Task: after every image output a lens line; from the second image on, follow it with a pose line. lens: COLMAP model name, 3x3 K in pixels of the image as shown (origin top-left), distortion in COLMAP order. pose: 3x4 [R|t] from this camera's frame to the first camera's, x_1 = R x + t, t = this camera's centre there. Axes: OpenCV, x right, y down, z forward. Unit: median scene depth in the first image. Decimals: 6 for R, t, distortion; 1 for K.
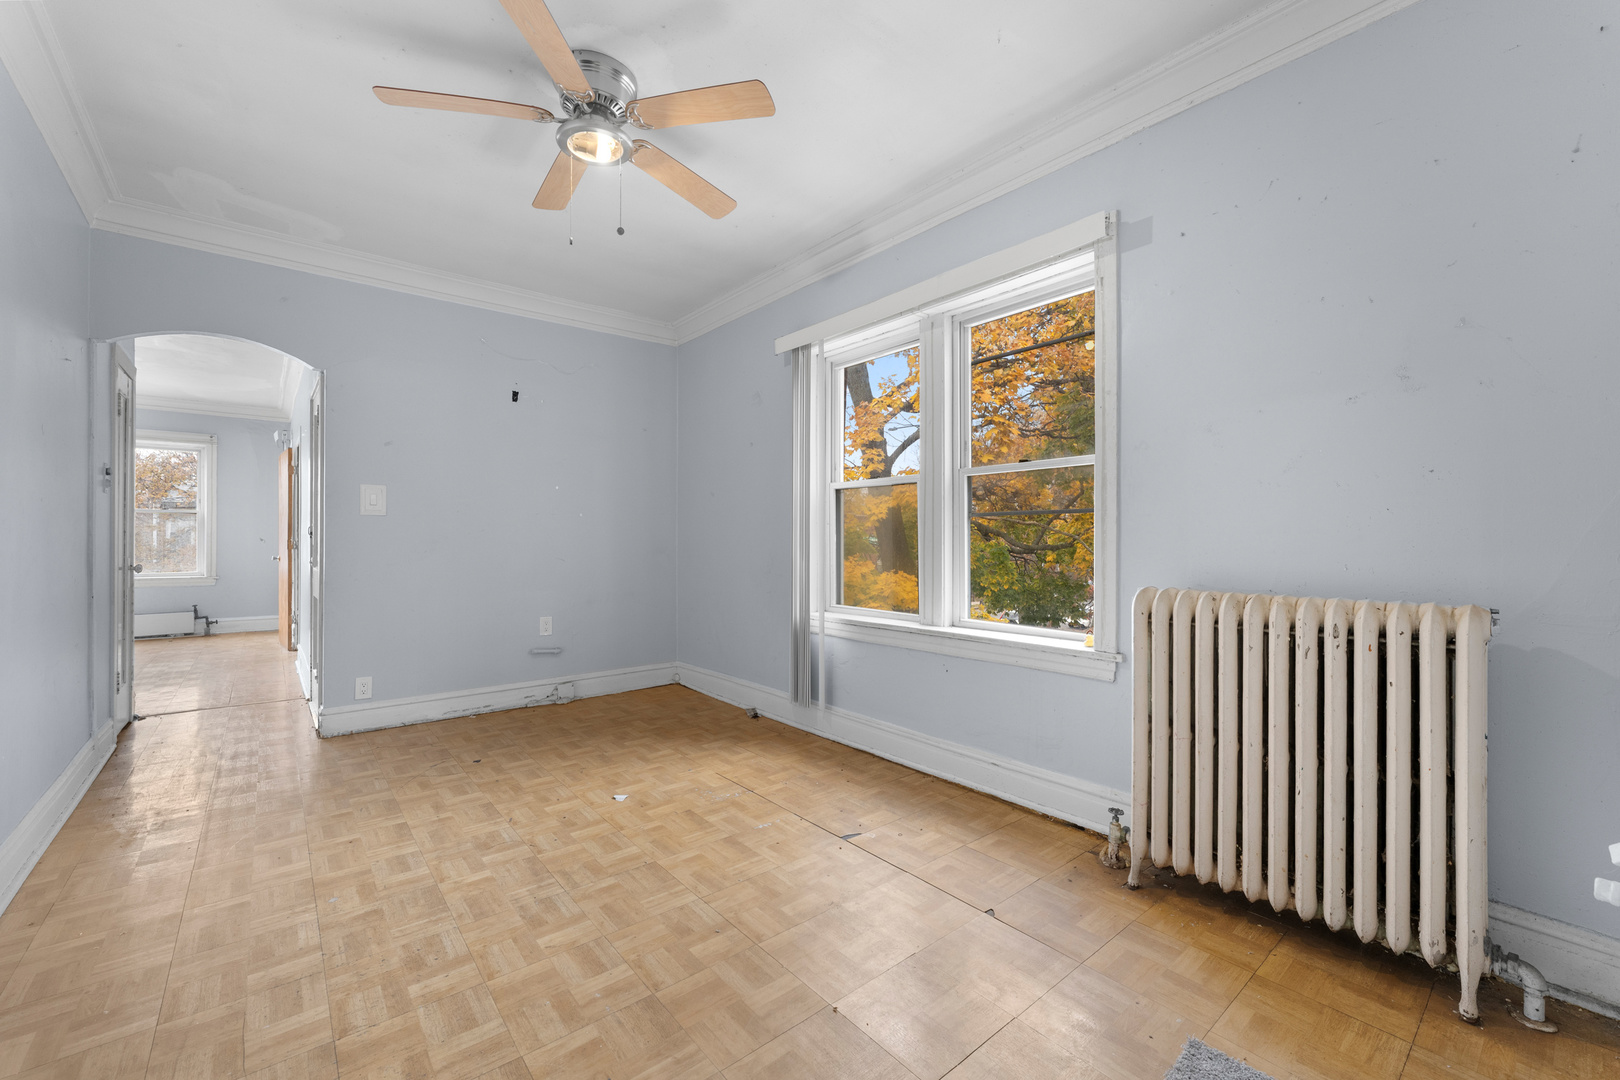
lens RADIAL K [[655.3, 0, 815.5], [0, 655.3, 537.5], [0, 0, 1]] dist [-0.001745, -0.000068]
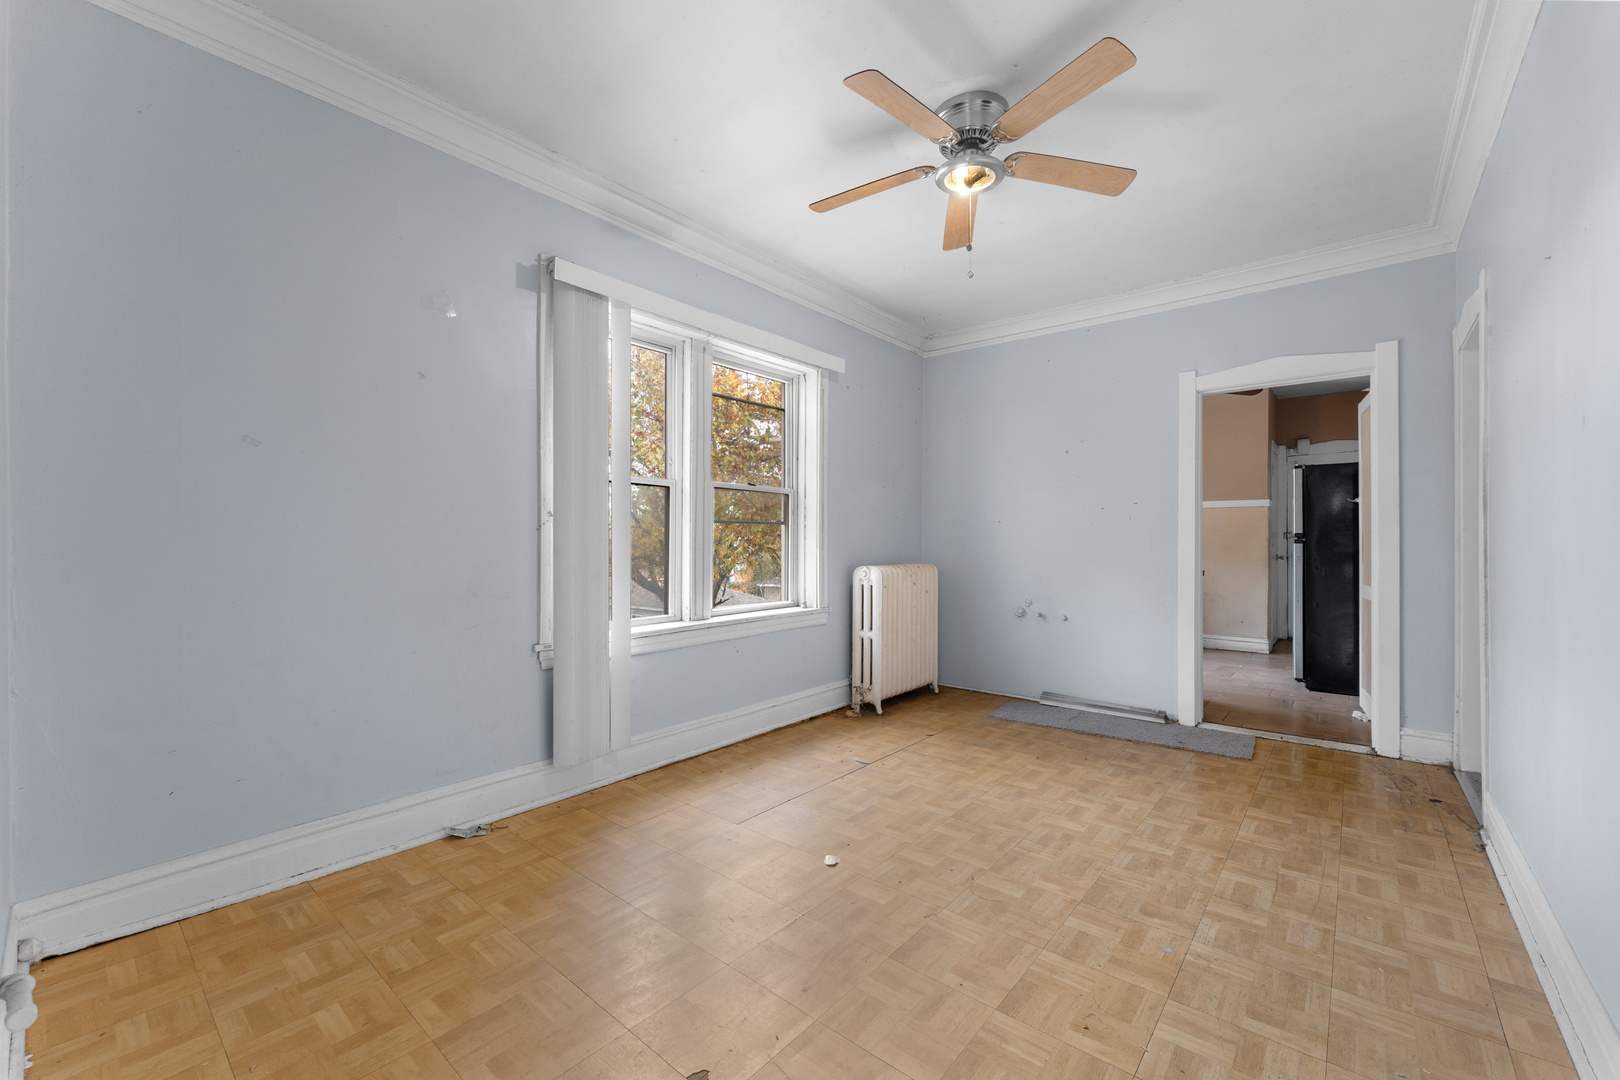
lens RADIAL K [[655.3, 0, 809.1], [0, 655.3, 538.4], [0, 0, 1]] dist [-0.001745, -0.000068]
pose [[-0.172764, 0.002329, 0.984961, -1.385019], [-0.004994, 0.999982, -0.003240, -0.001405], [-0.984951, -0.005479, -0.172749, 1.480738]]
